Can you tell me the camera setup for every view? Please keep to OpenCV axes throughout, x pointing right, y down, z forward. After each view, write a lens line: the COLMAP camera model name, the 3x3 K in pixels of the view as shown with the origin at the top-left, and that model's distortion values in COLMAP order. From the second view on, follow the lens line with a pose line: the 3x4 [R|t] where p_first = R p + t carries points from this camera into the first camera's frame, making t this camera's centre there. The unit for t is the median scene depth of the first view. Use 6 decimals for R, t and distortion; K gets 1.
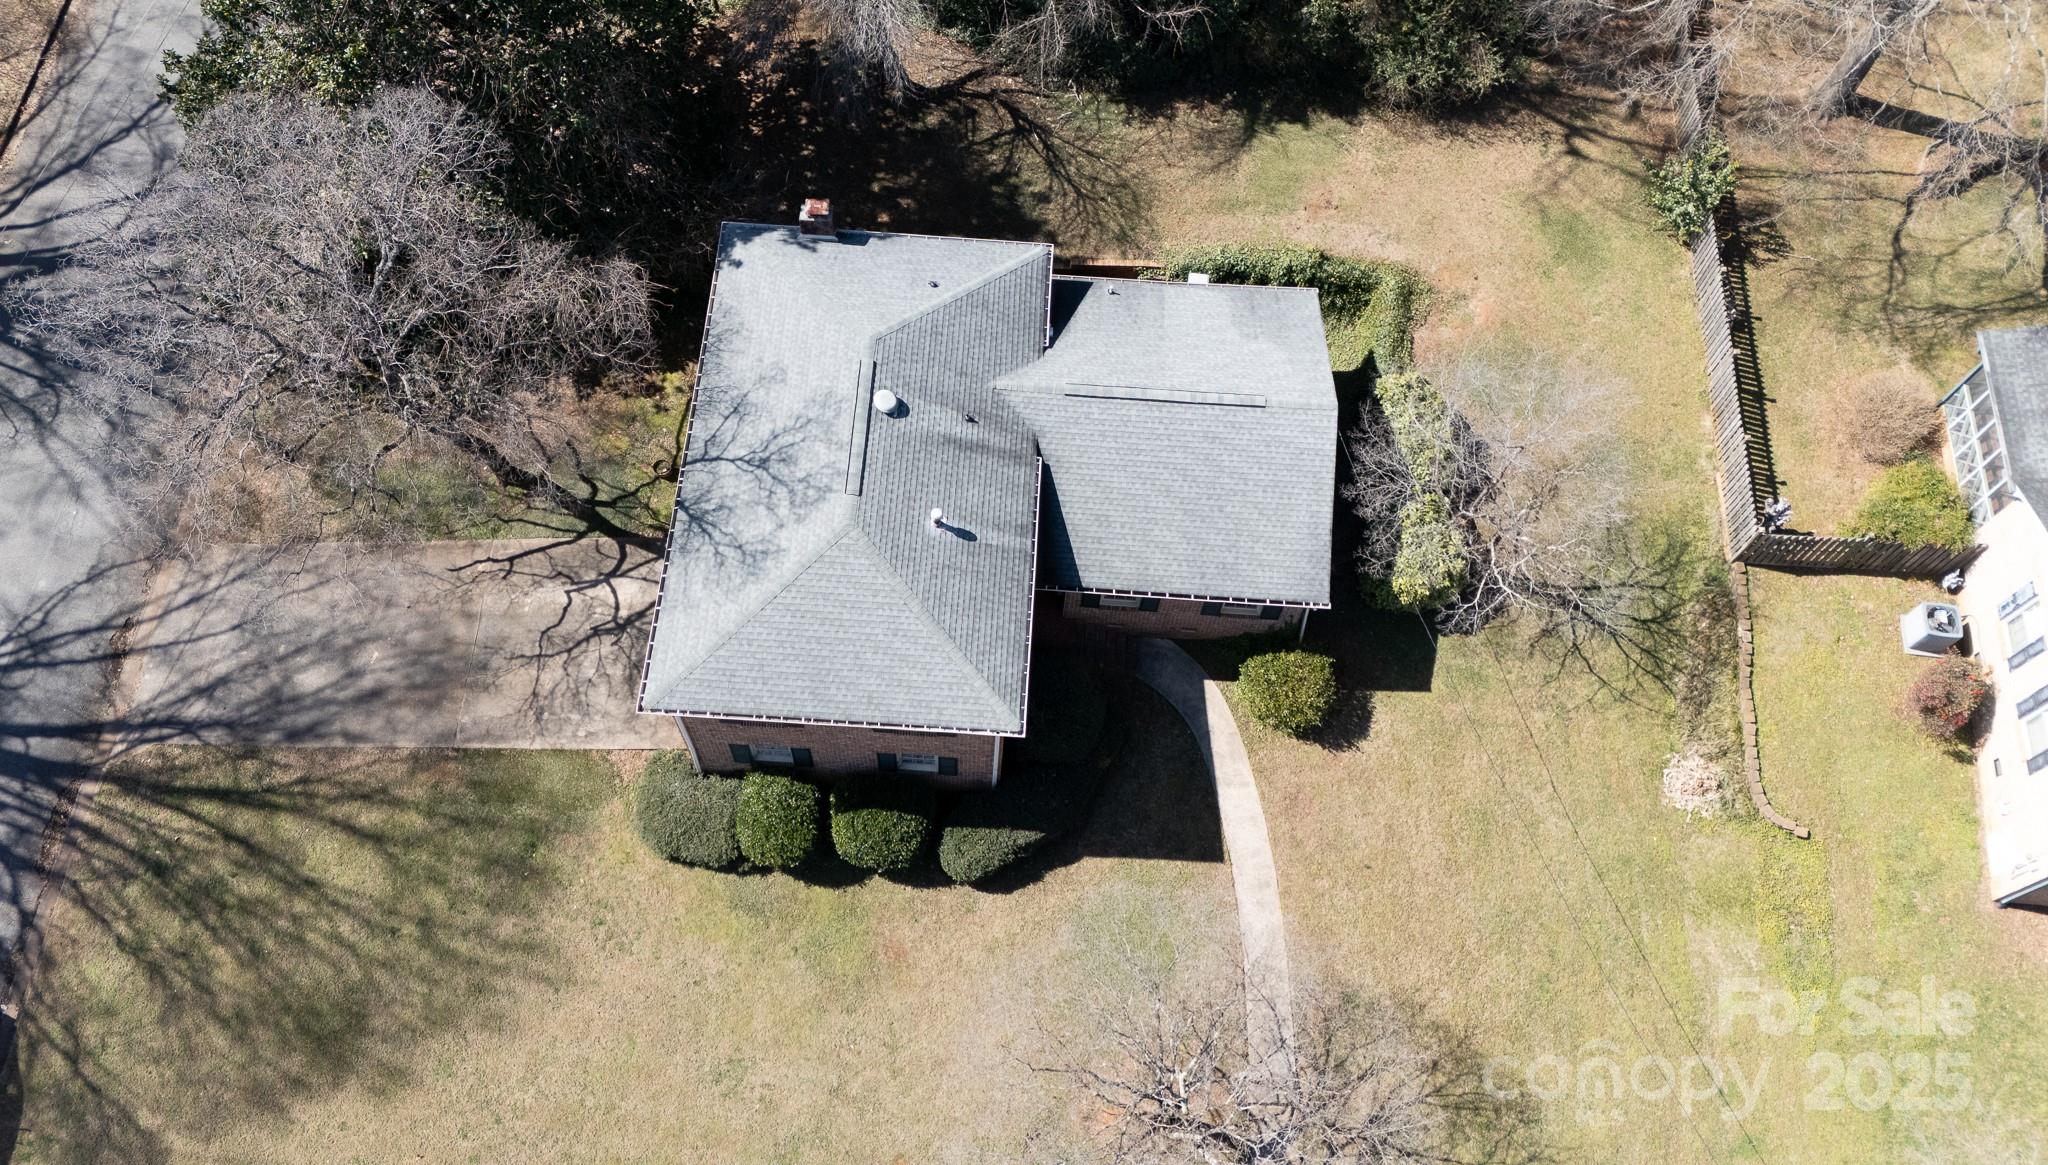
lens RADIAL K [[1528.2, 0, 1024.0], [0, 1528.2, 582.5], [0, 0, 1]] dist [-0.002453, 0.001149]
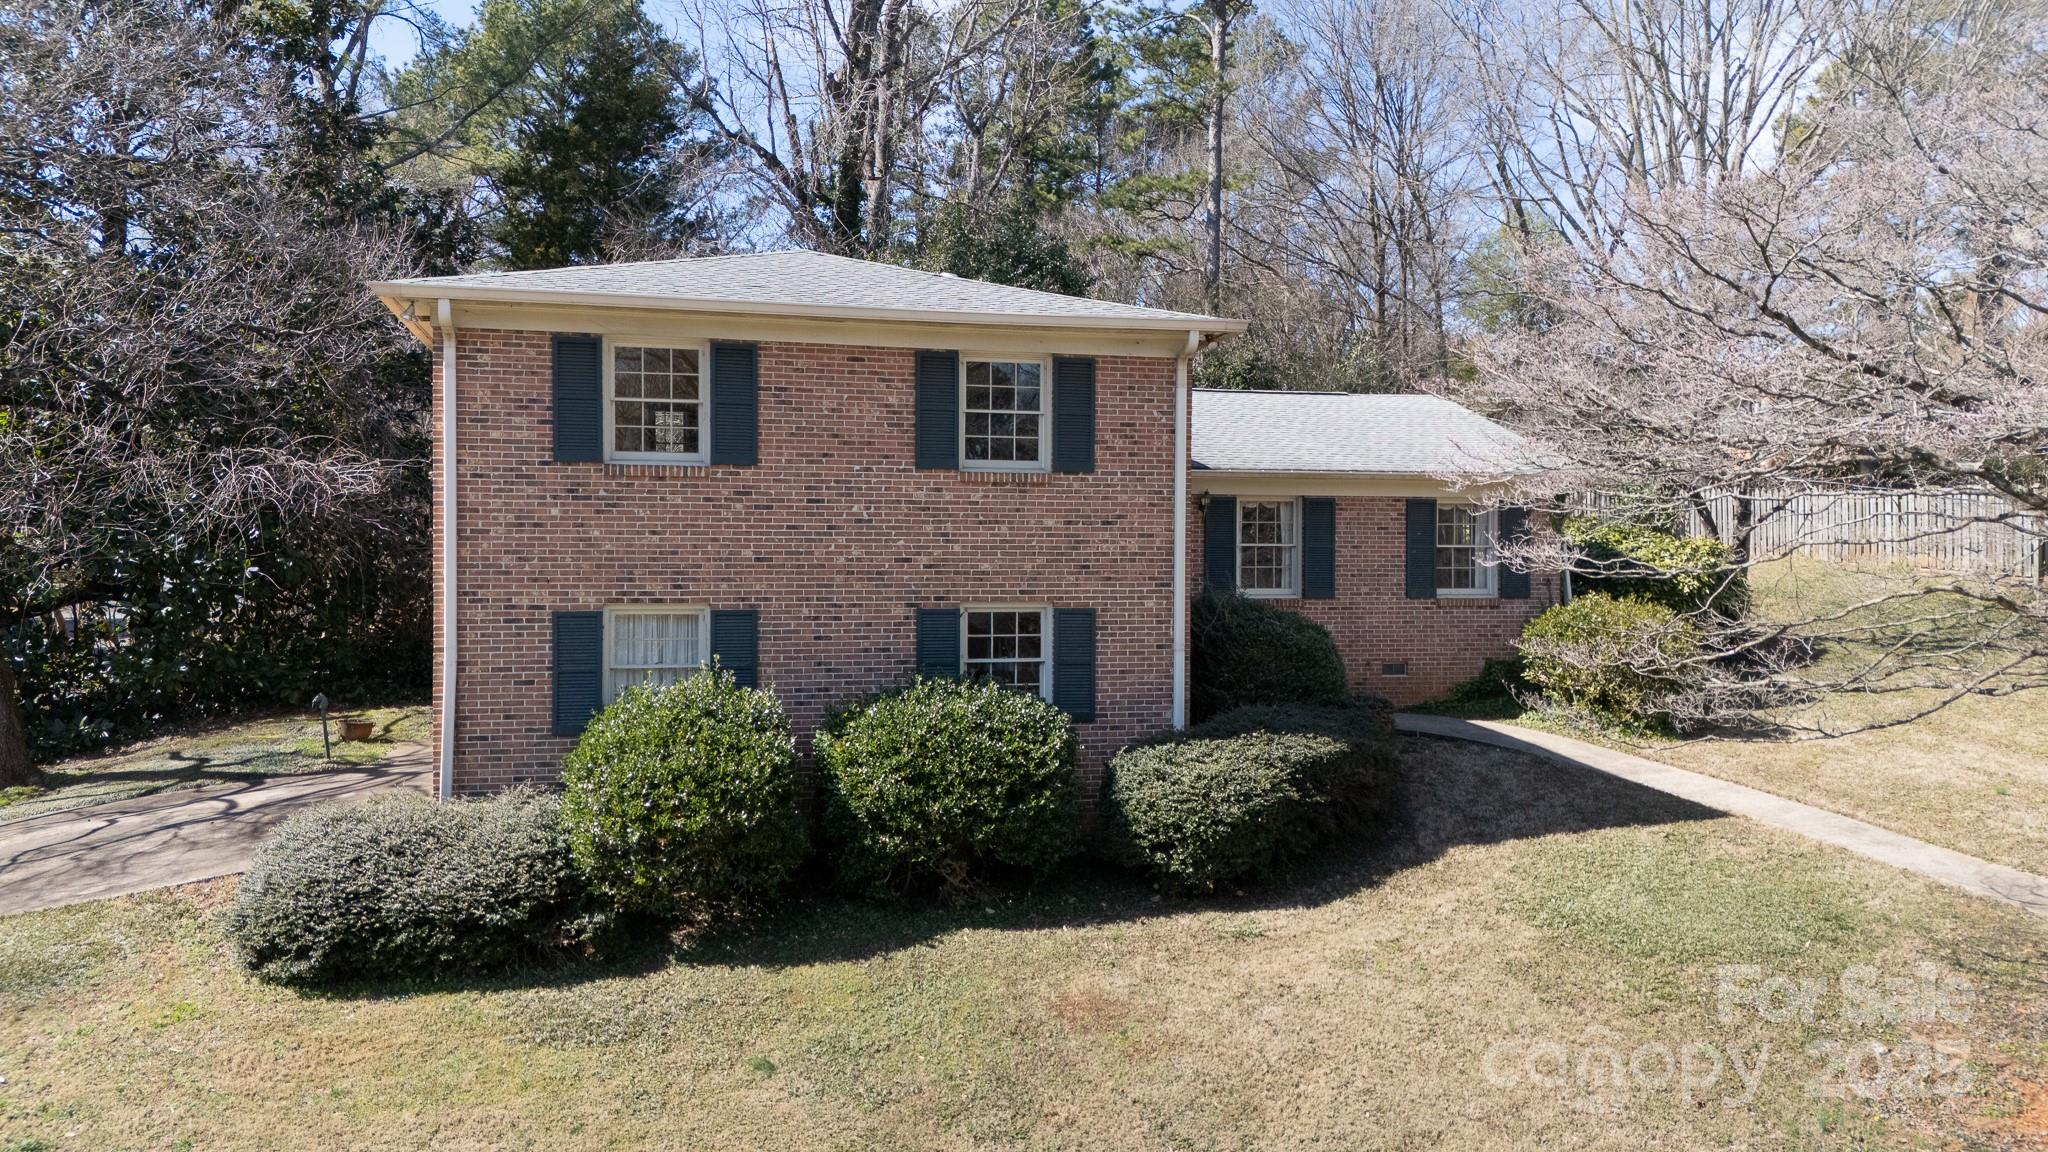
lens RADIAL K [[1514.5, 0, 1021.7], [0, 1514.5, 609.5], [0, 0, 1]] dist [0.014864, 0.000263]
pose [[0.954524, -0.033248, 0.296274, -0.173414], [0.279277, 0.447530, -0.849542, 0.430711], [-0.104345, 0.893651, 0.436463, 0.724321]]
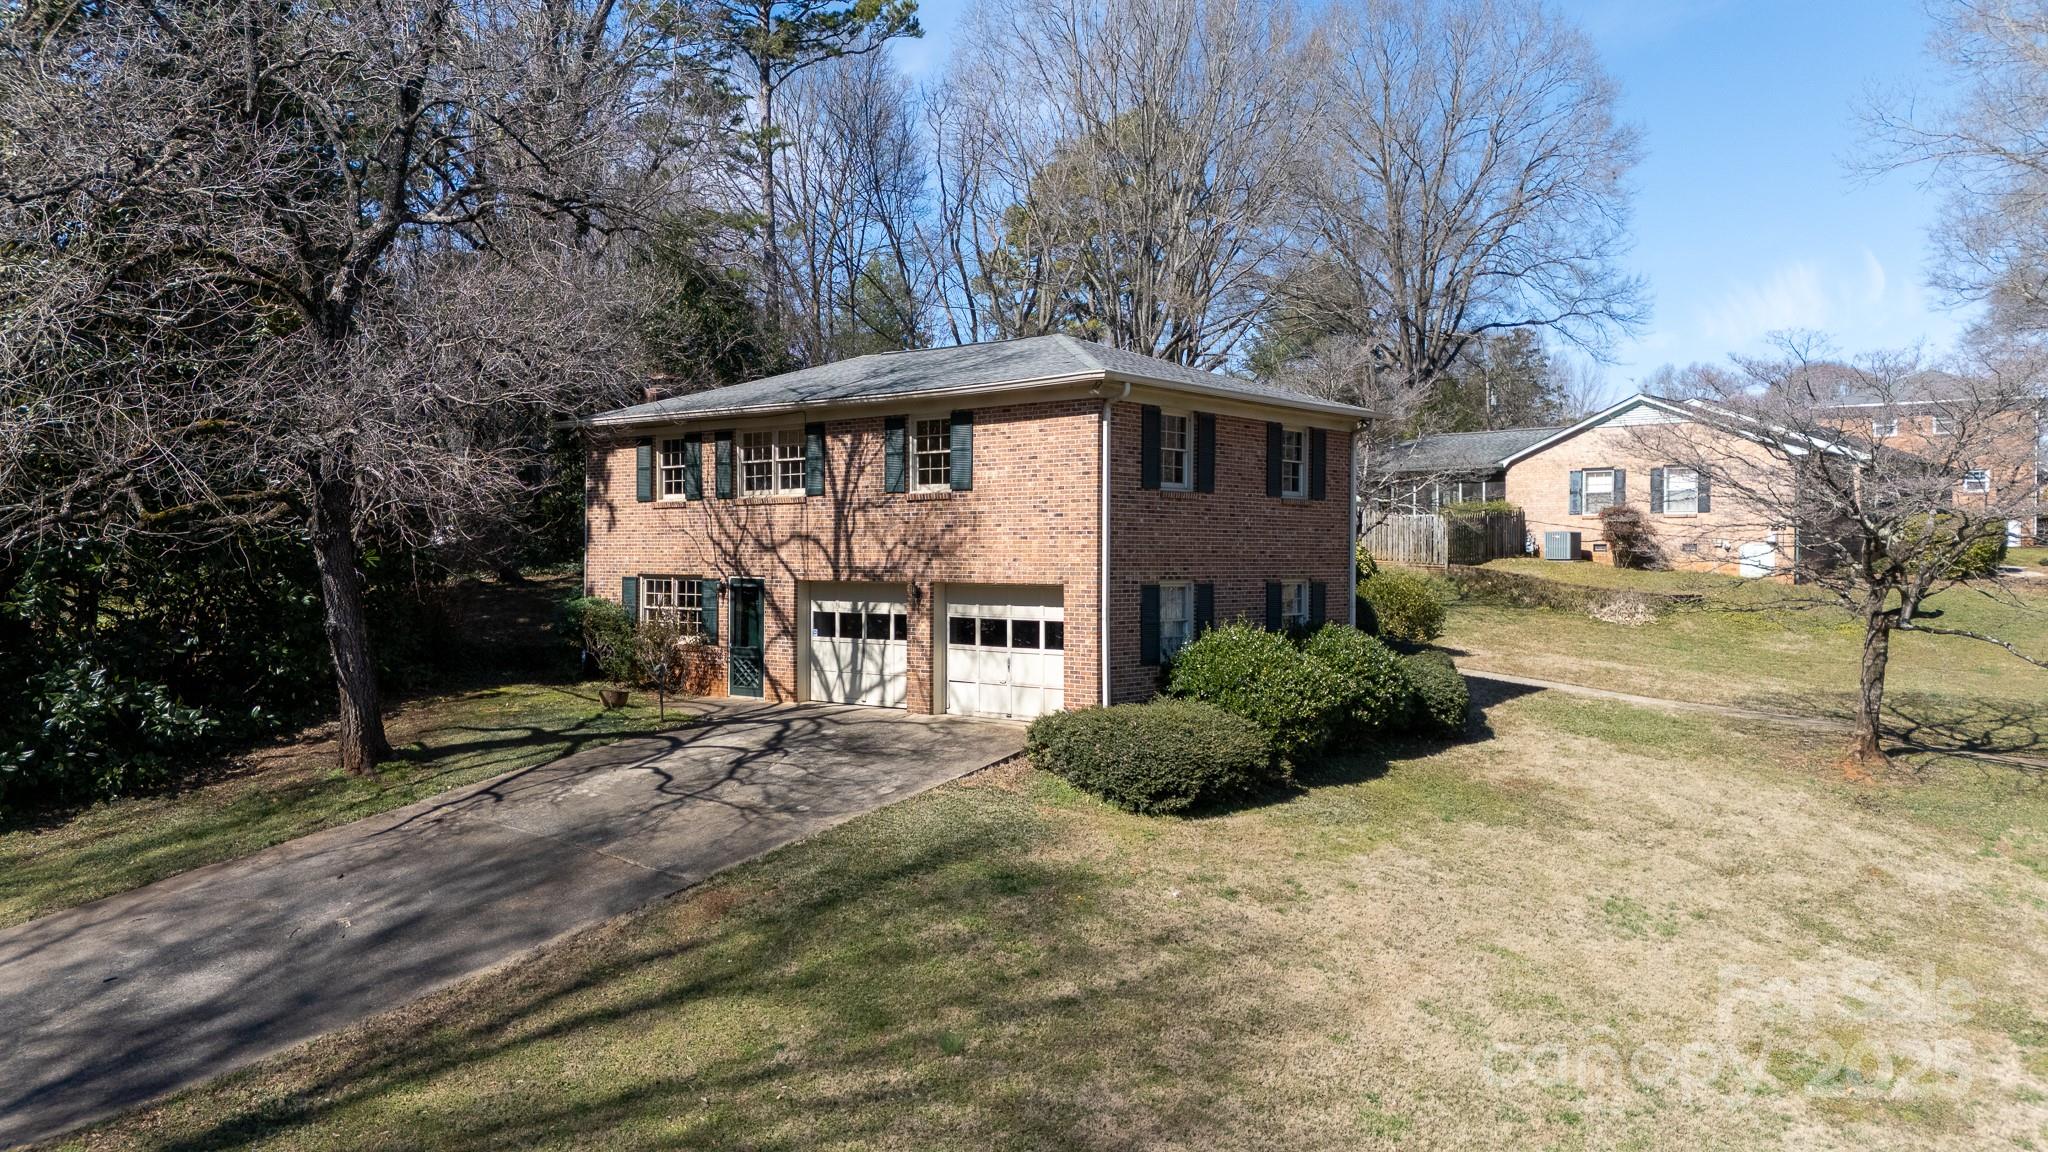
lens RADIAL K [[1501.2, 0, 1024.0], [0, 1501.2, 576.0], [0, 0, 1]] dist [0.002530, -0.001725]
pose [[0.590213, -0.022469, 0.806935, -0.637332], [0.734214, 0.430424, -0.525038, 0.348856], [-0.335527, 0.902347, 0.270539, 0.757353]]
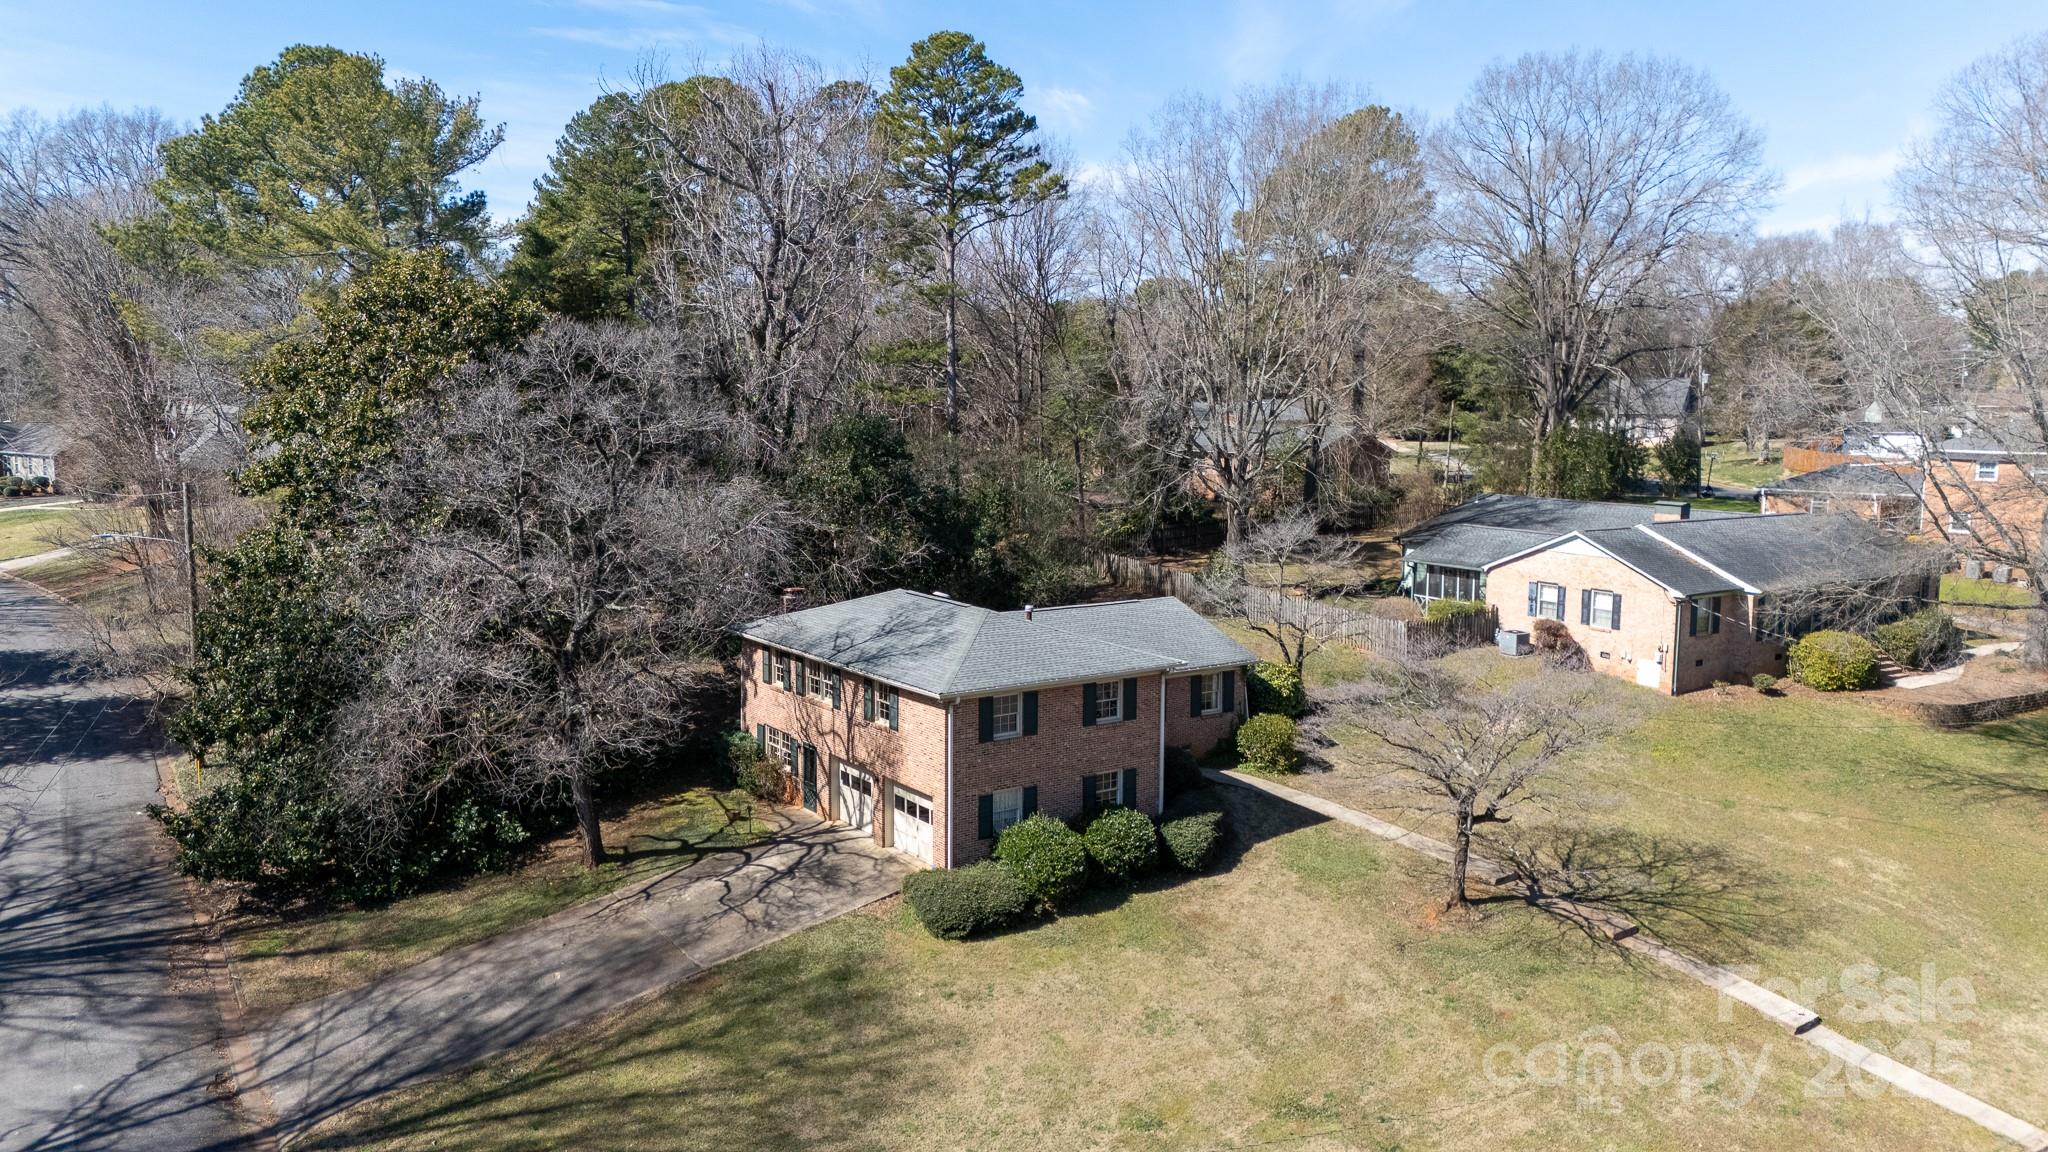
lens RADIAL K [[1558.0, 0, 1024.0], [0, 1558.0, 576.0], [0, 0, 1]] dist [0.003782, -0.001332]
pose [[0.775397, -0.097345, 0.623926, -0.775072], [0.577432, 0.509230, -0.638167, 0.691626], [-0.255600, 0.855108, 0.451065, 0.299777]]
